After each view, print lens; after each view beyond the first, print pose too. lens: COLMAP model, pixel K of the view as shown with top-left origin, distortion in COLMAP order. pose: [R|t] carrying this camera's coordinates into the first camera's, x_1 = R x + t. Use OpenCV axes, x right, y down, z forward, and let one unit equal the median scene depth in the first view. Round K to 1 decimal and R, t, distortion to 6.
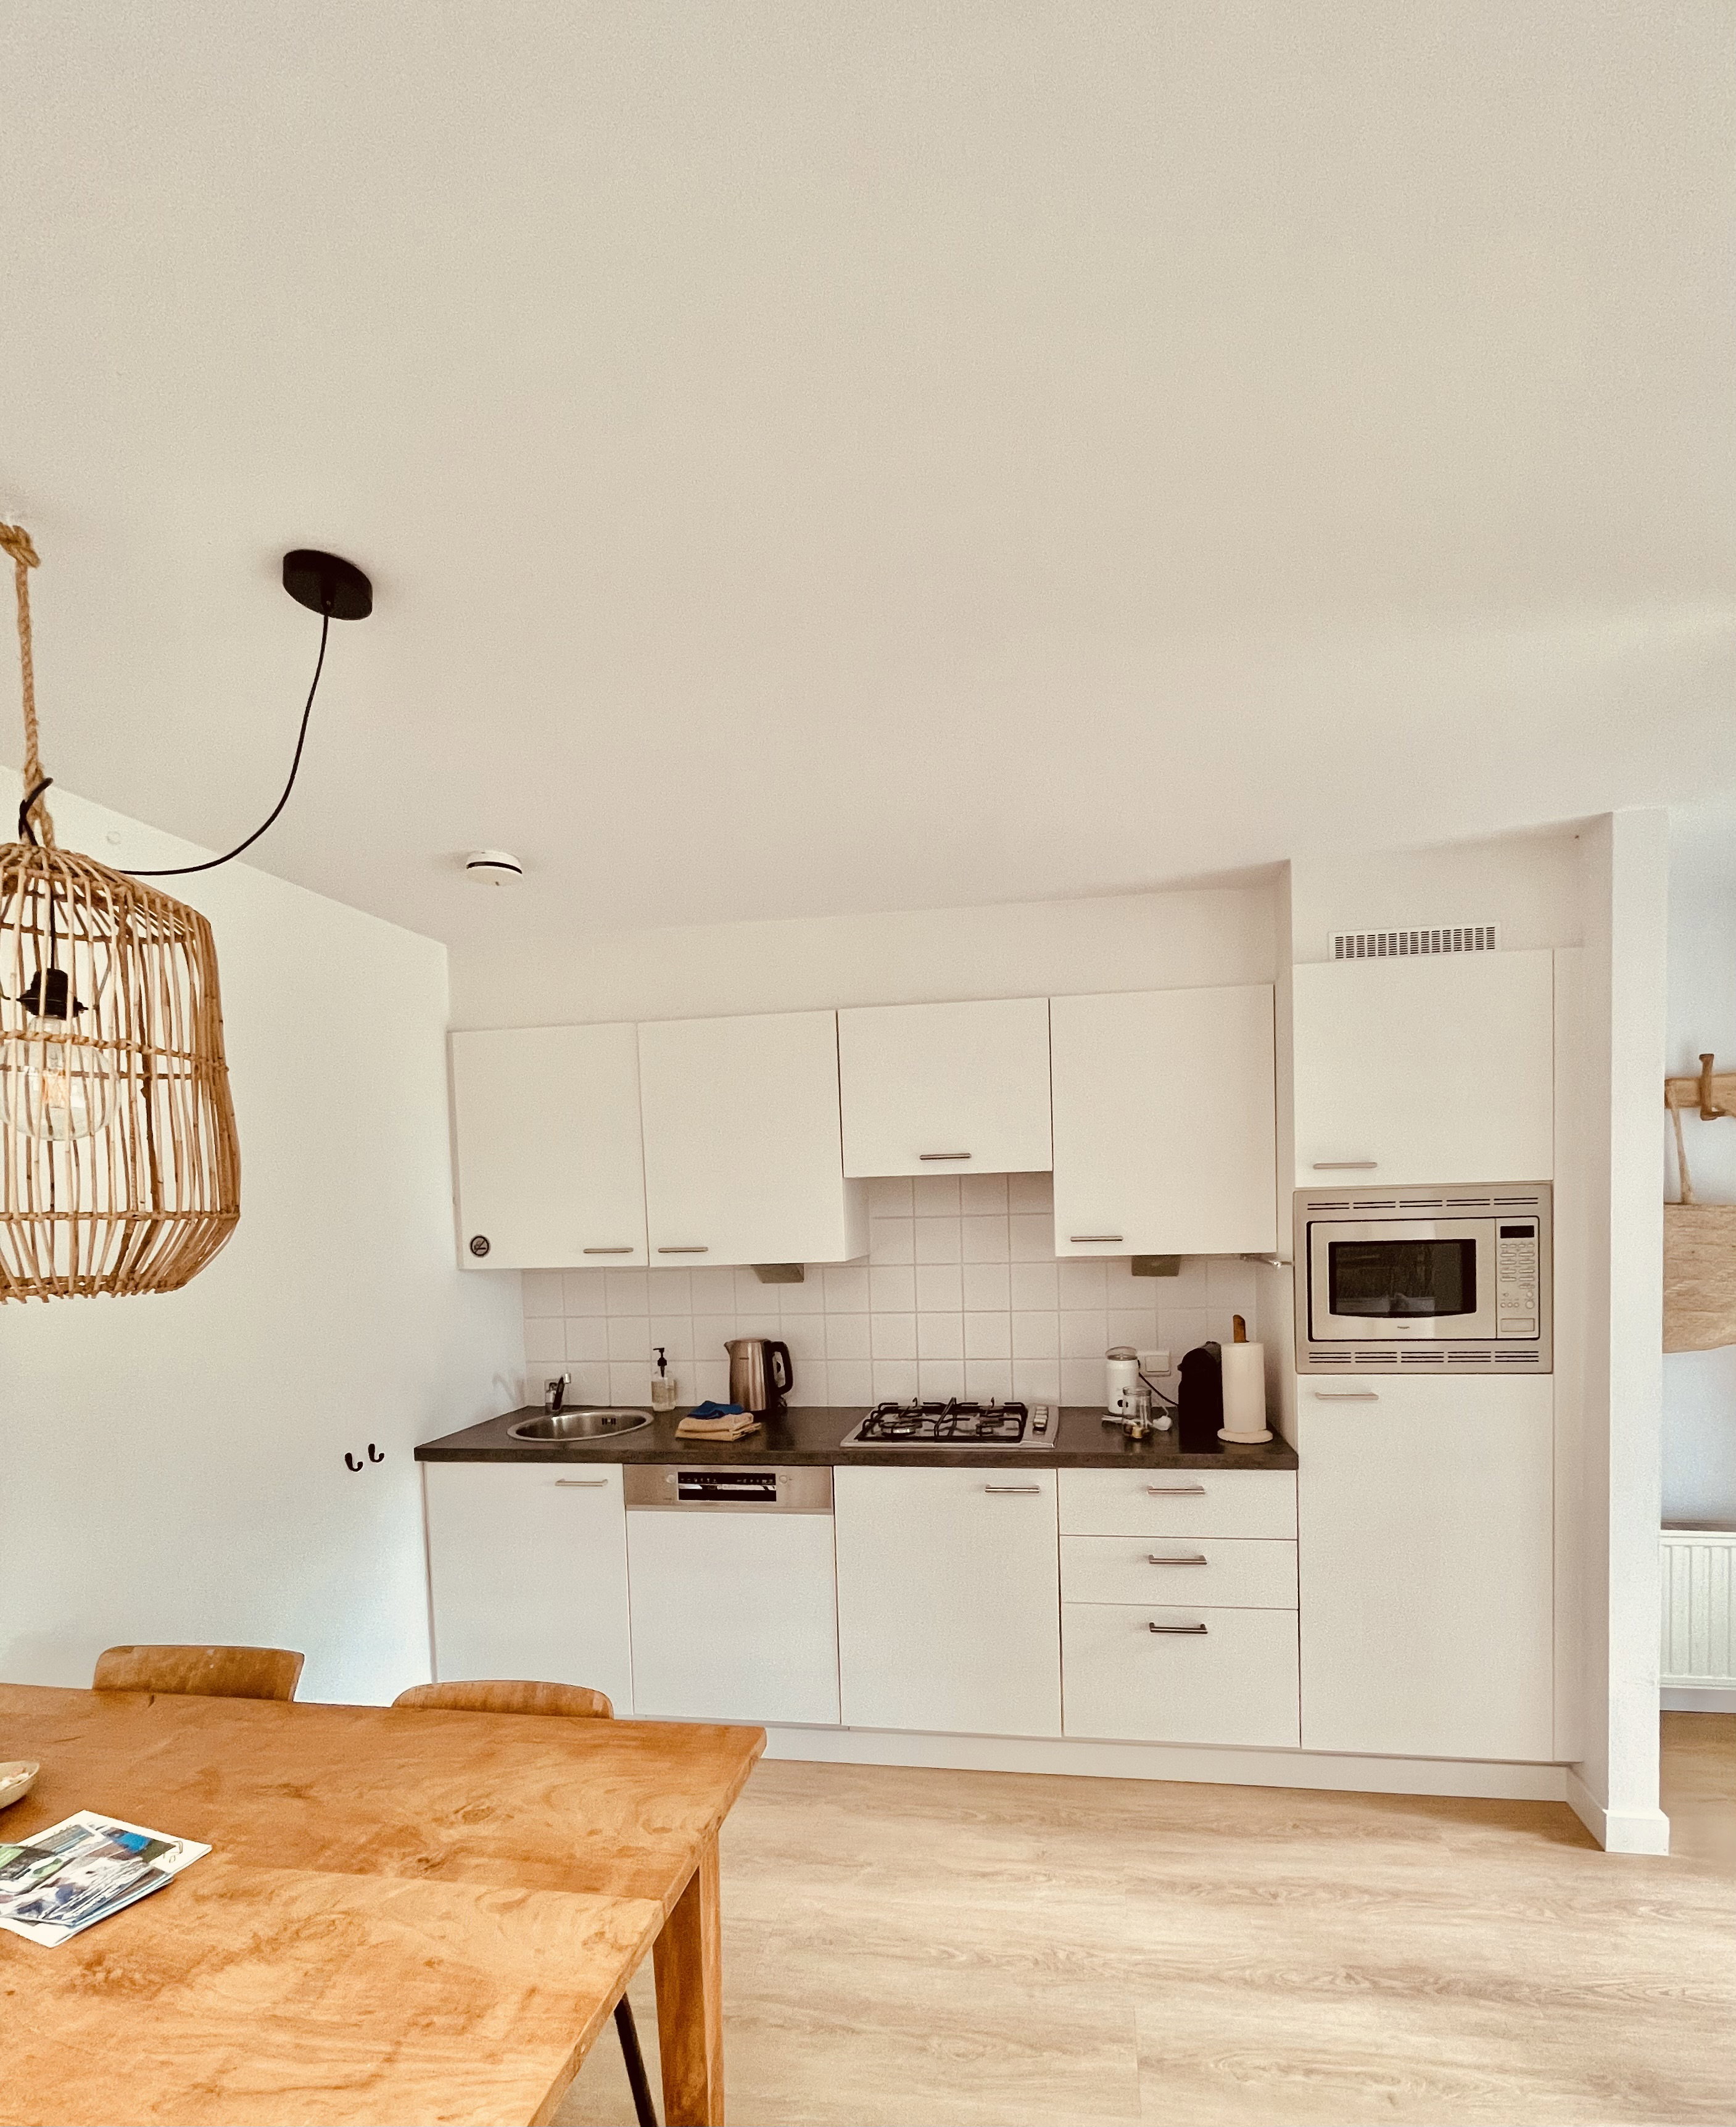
lens RADIAL K [[1003.5, 0, 933.2], [0, 1003.5, 1250.9], [0, 0, 1]] dist [0.000874, 0.000050]
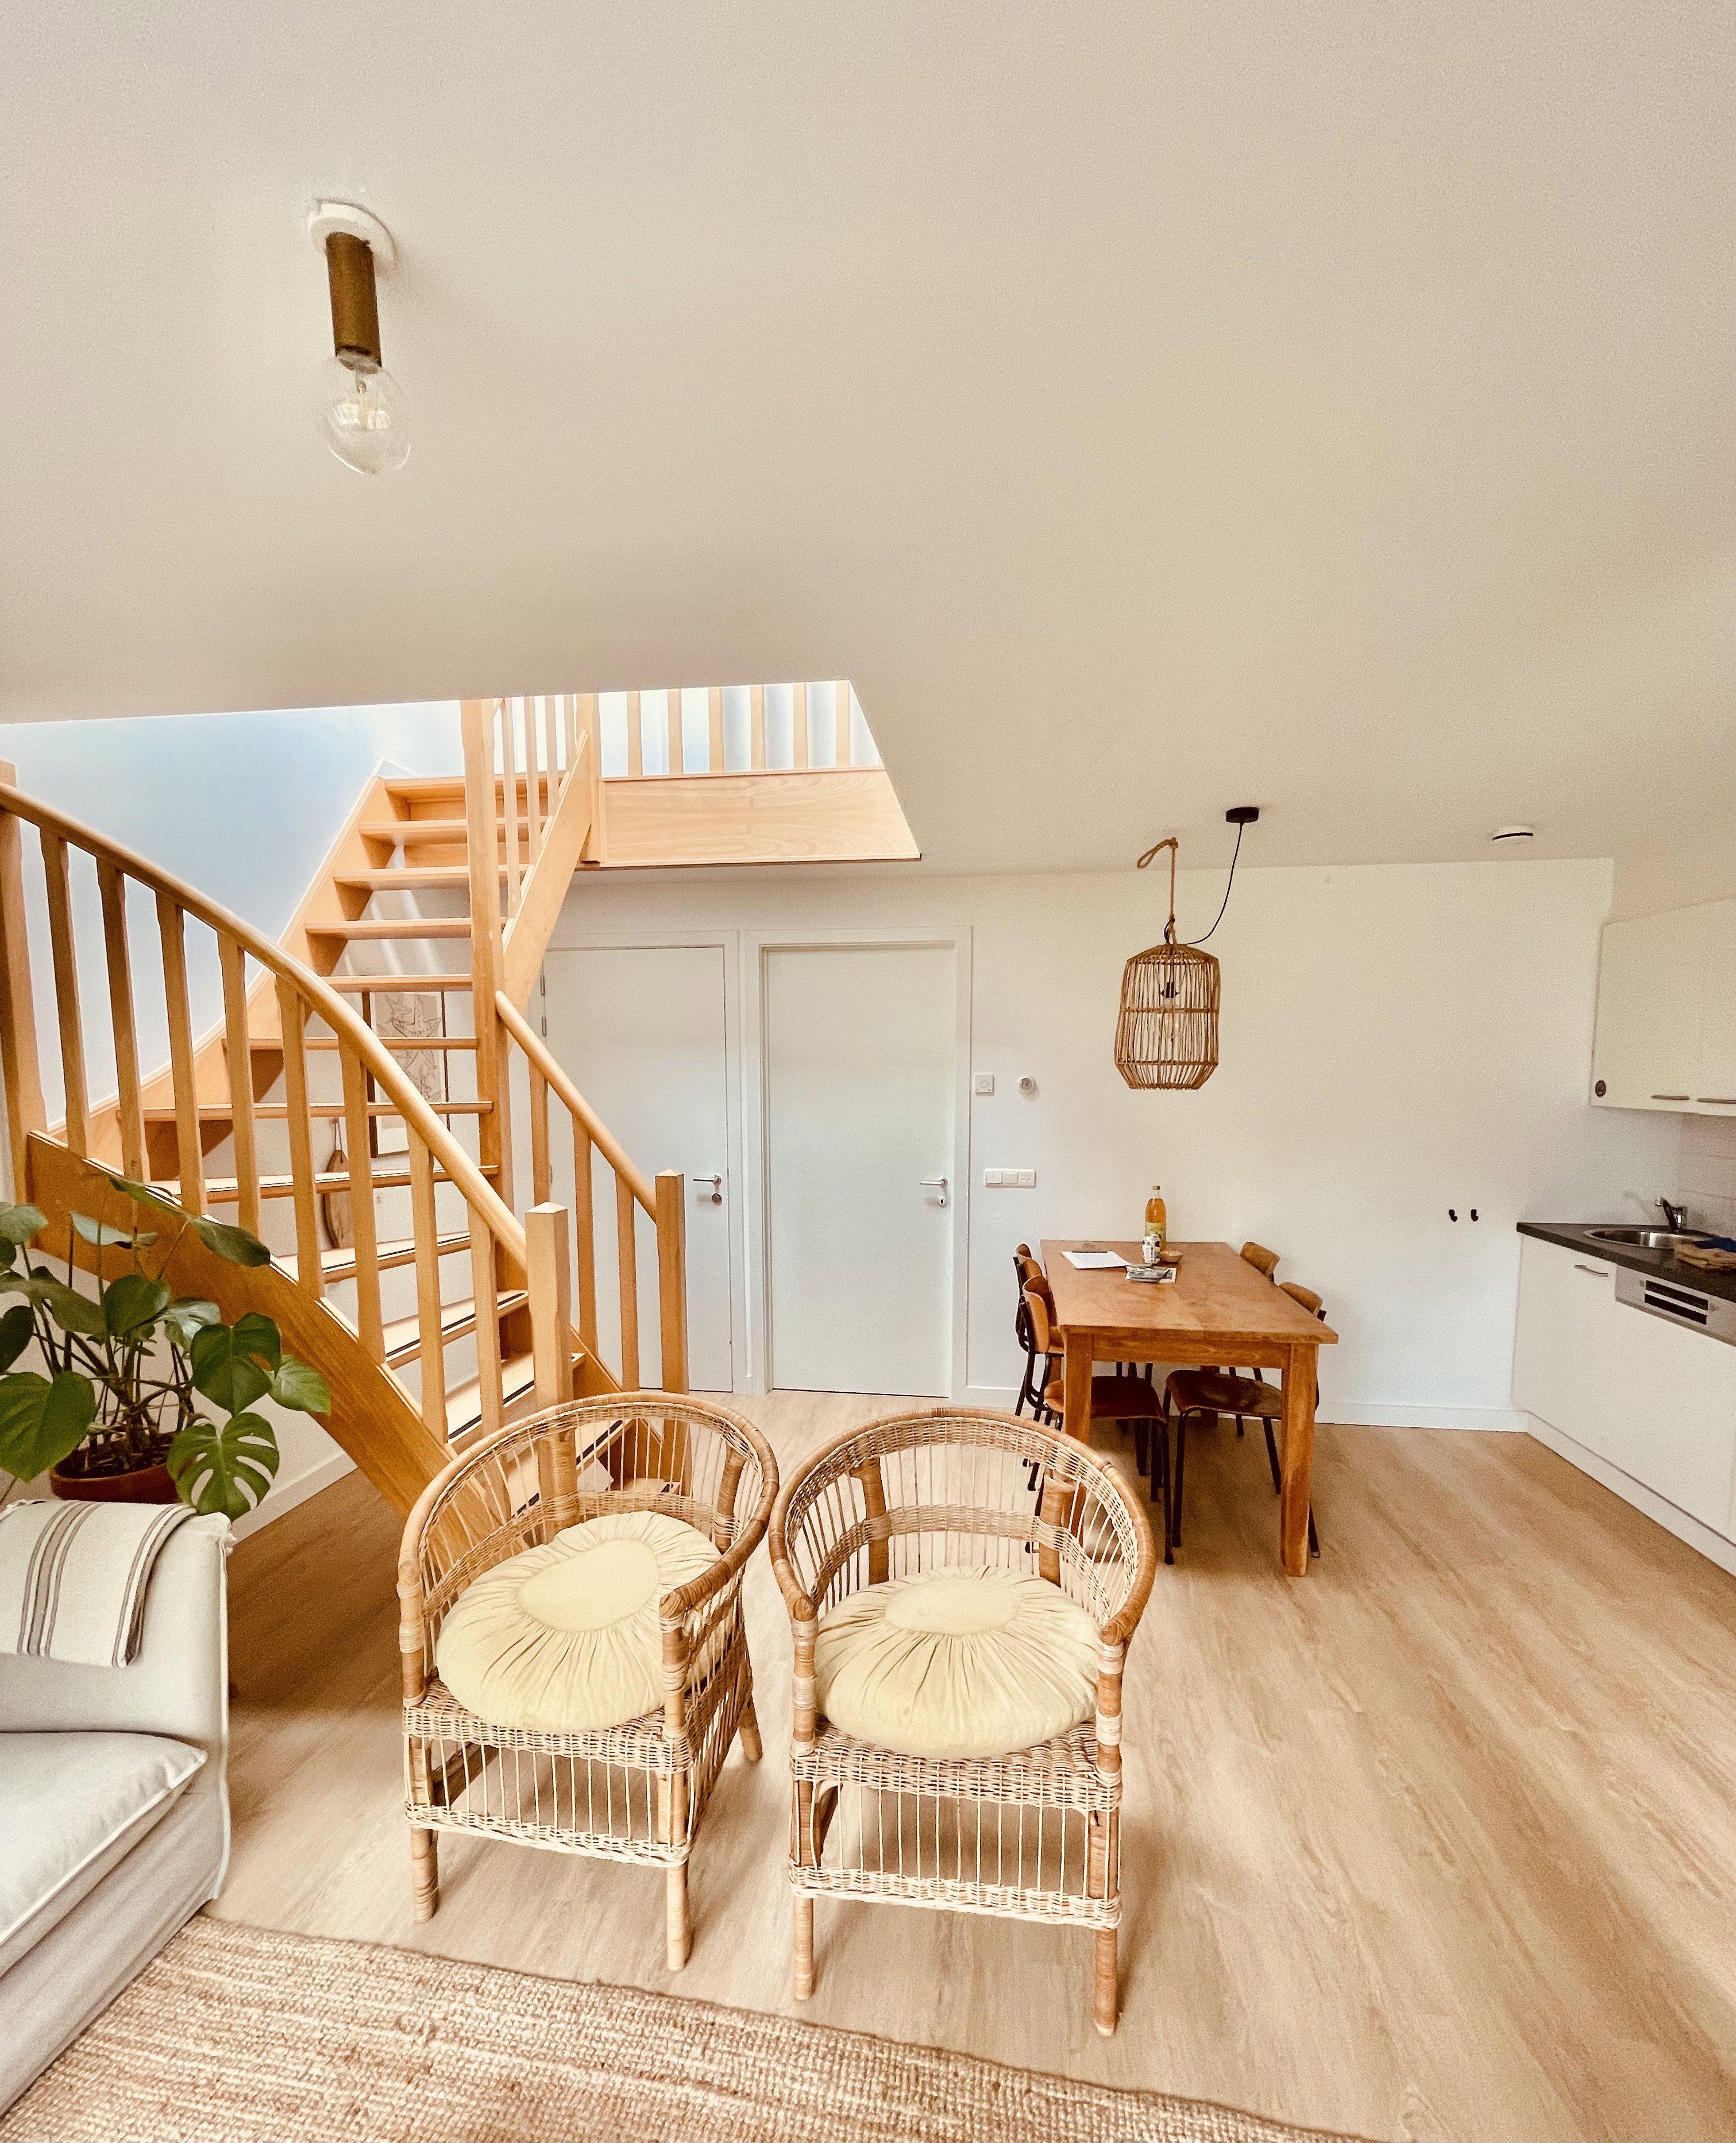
lens RADIAL K [[942.4, 0, 871.0], [0, 942.4, 1157.7], [0, 0, 1]] dist [-0.000015, 0.000005]
pose [[0.007773, 0.125403, -0.992075, 1.052847], [-0.045697, 0.991113, 0.124924, -0.034499], [0.998925, 0.044364, 0.013435, 0.037723]]
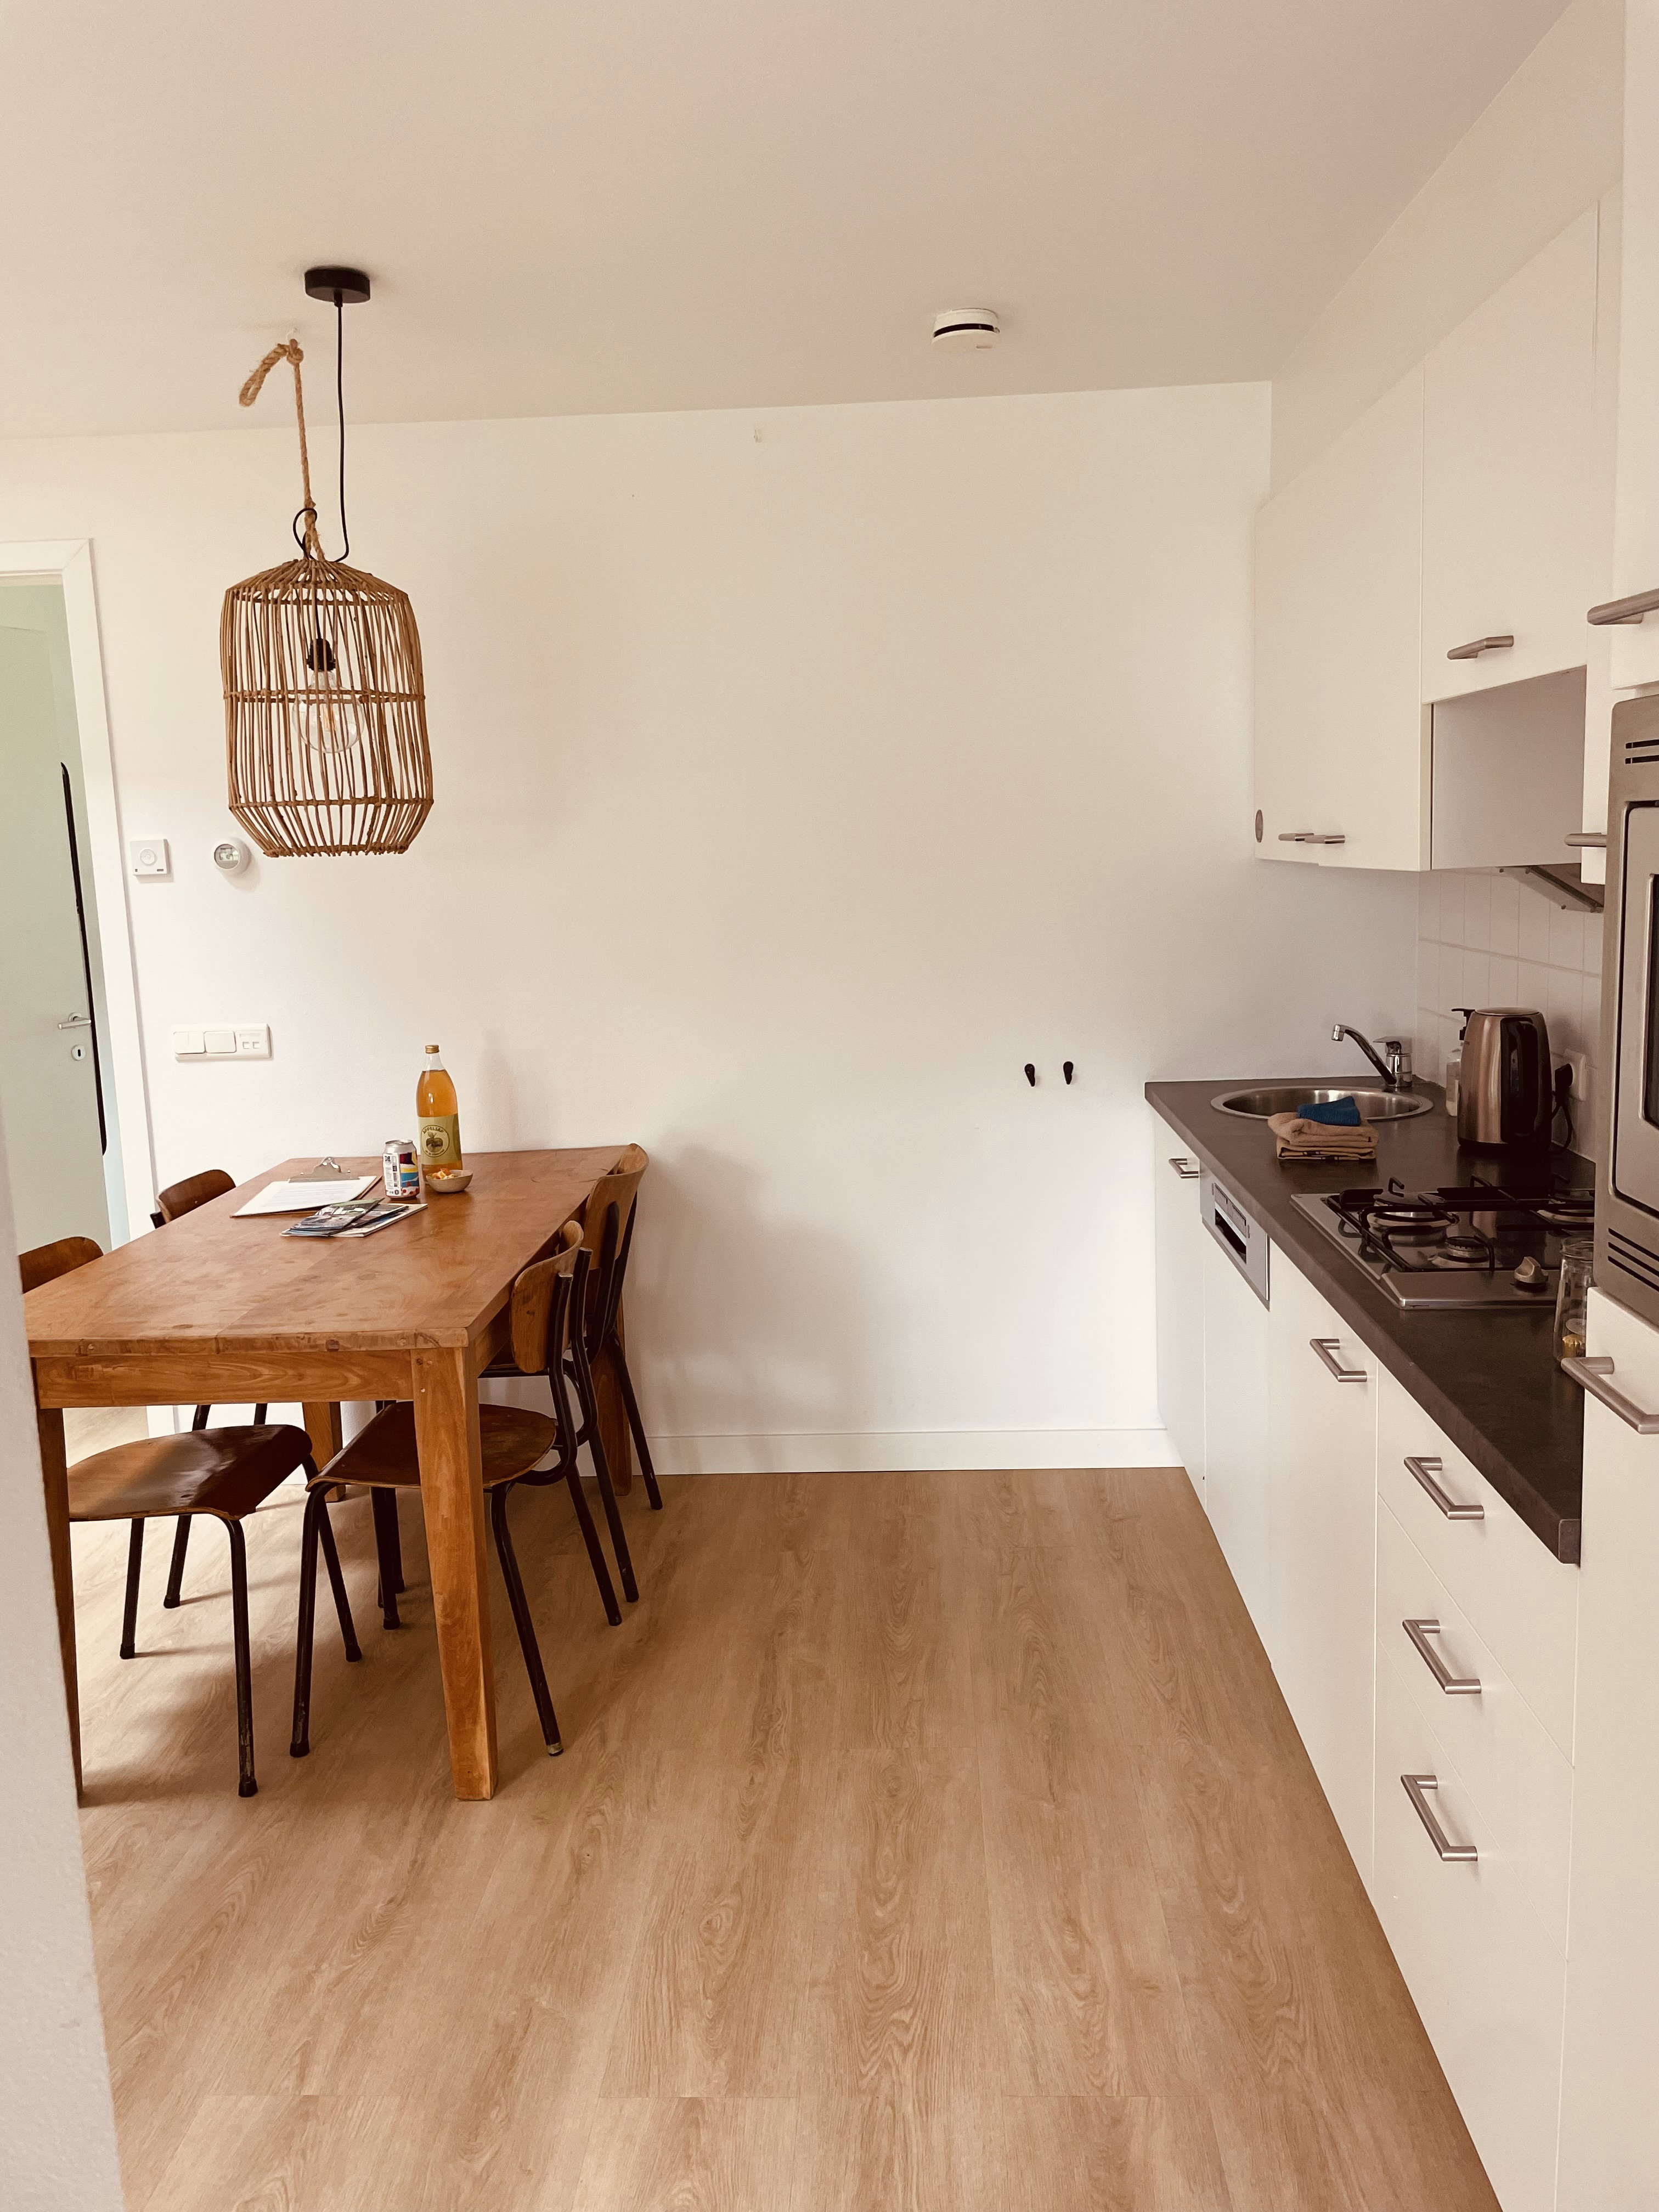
lens RADIAL K [[1684.0, 0, 830.5], [0, 1684.0, 1079.5], [0, 0, 1]] dist [0.027828, 0.000418]
pose [[0.101653, 0.166270, -0.980827, 0.953076], [-0.014398, 0.986077, 0.165668, -0.028726], [0.994716, -0.002719, 0.102632, 0.778326]]
